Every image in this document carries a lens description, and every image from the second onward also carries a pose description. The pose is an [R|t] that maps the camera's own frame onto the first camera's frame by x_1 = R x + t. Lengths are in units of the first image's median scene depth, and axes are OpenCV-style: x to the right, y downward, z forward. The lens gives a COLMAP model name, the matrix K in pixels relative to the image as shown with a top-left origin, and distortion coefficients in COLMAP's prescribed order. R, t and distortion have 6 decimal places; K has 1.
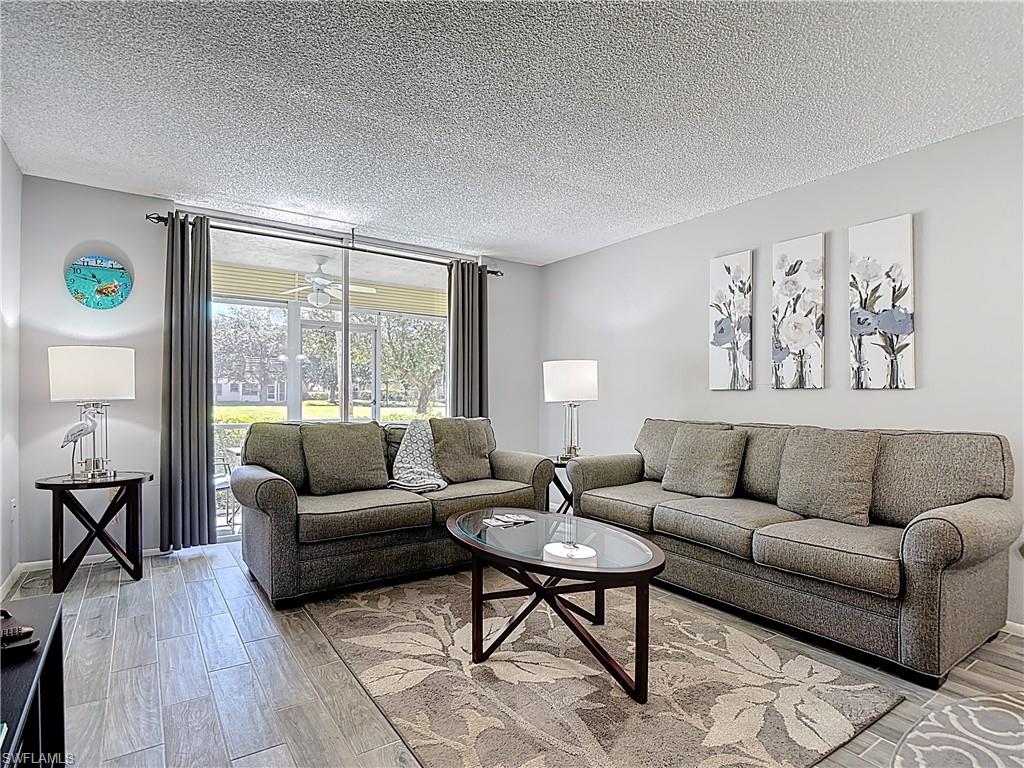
lens RADIAL K [[540.7, 0, 511.8], [0, 540.7, 397.9], [0, 0, 1]] dist [-0.006136, -0.015264]
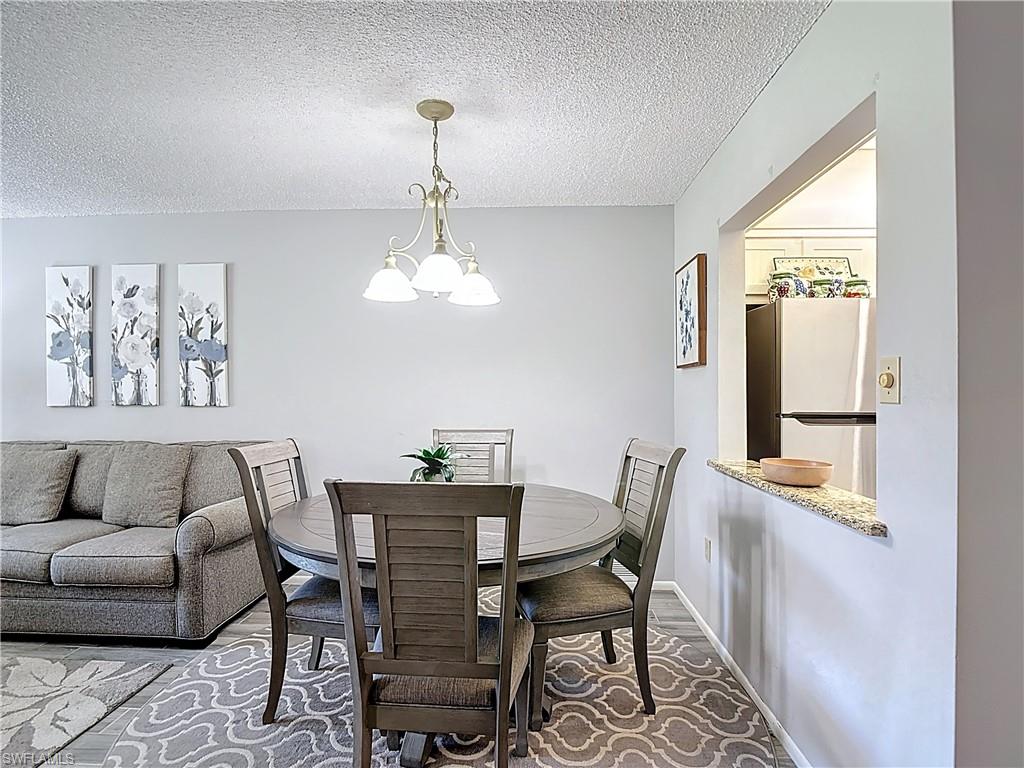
lens RADIAL K [[540.7, 0, 515.6], [0, 540.7, 390.1], [0, 0, 1]] dist [-0.006136, -0.015264]
pose [[0.601577, -0.009021, 0.798764, 0.135687], [0.009218, 0.999948, 0.004351, -0.045414], [-0.798761, 0.004746, 0.601629, -0.234444]]
